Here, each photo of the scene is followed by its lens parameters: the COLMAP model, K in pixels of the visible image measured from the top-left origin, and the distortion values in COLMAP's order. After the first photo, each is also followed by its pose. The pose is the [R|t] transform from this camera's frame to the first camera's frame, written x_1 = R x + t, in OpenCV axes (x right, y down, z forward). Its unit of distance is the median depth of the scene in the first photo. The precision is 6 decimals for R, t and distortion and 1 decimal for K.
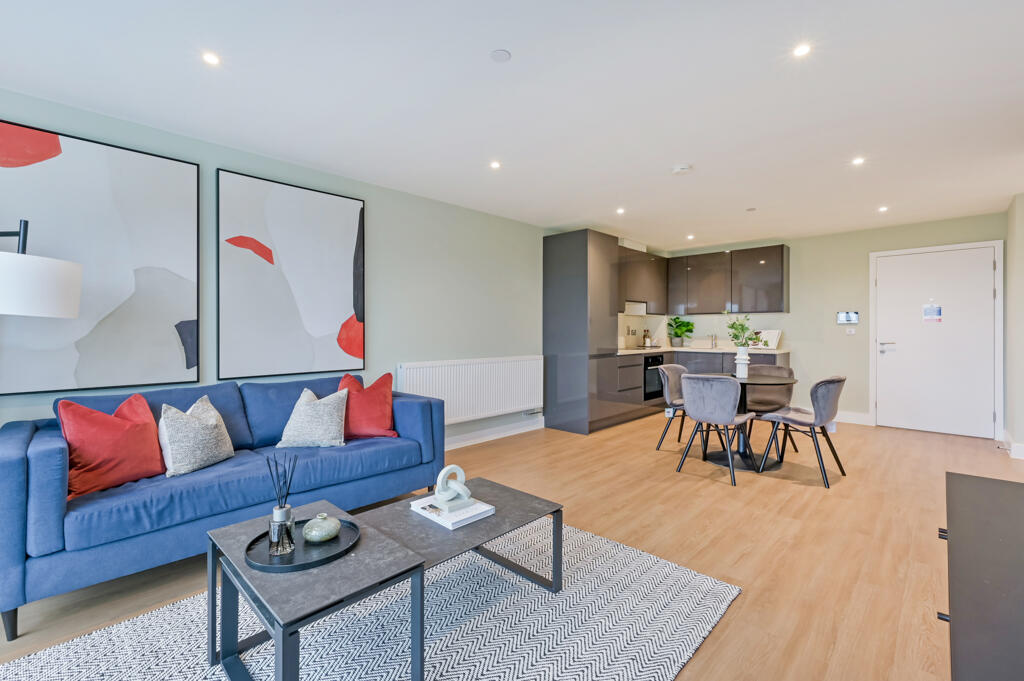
lens RADIAL K [[435.2, 0, 509.1], [0, 435.2, 332.1], [0, 0, 1]] dist [0.002011, 0.000200]
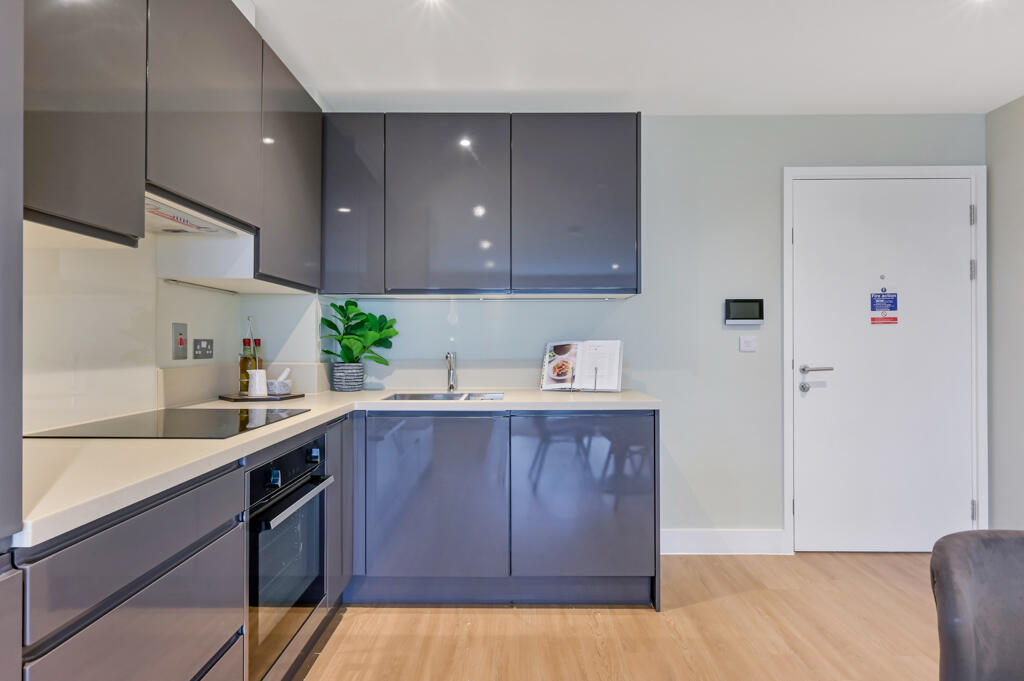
lens RADIAL K [[543.5, 0, 512.0], [0, 543.5, 340.5], [0, 0, 1]] dist [-0.001749, -0.000006]
pose [[0.715851, 0.001090, 0.698252, 0.252619], [0.003399, 0.999981, -0.005045, -0.002727], [-0.698245, 0.005985, 0.715834, 0.837061]]
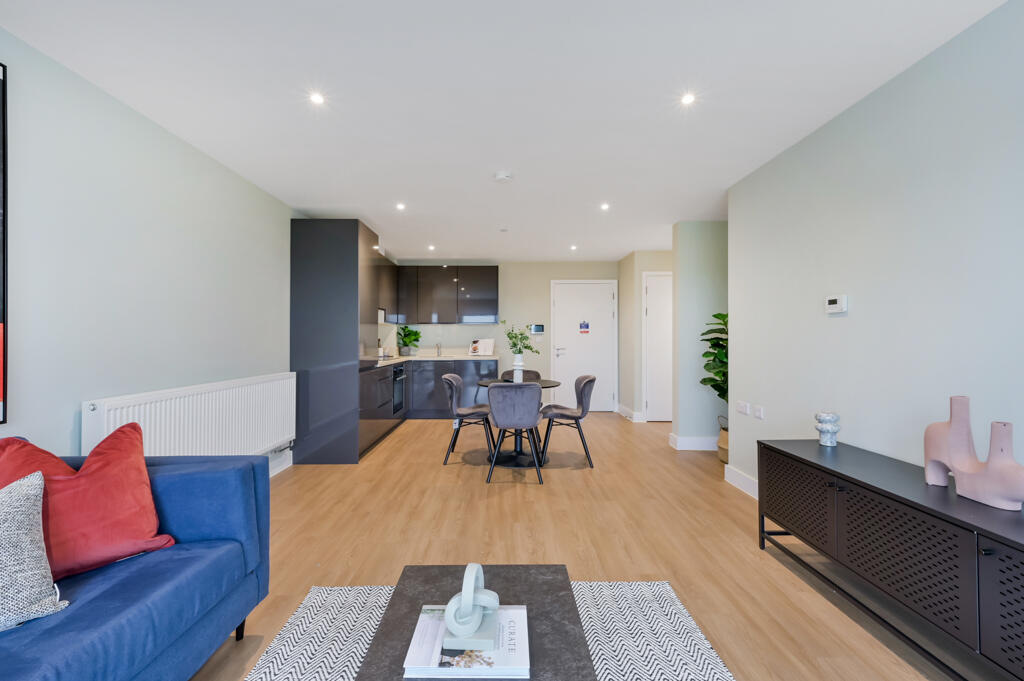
lens RADIAL K [[426.2, 0, 495.7], [0, 426.2, 337.7], [0, 0, 1]] dist [0.000182, -0.000054]
pose [[0.723183, 0.000607, 0.690656, -0.187384], [0.005280, 0.999966, -0.006407, -0.000870], [-0.690636, 0.008279, 0.723155, 0.203403]]
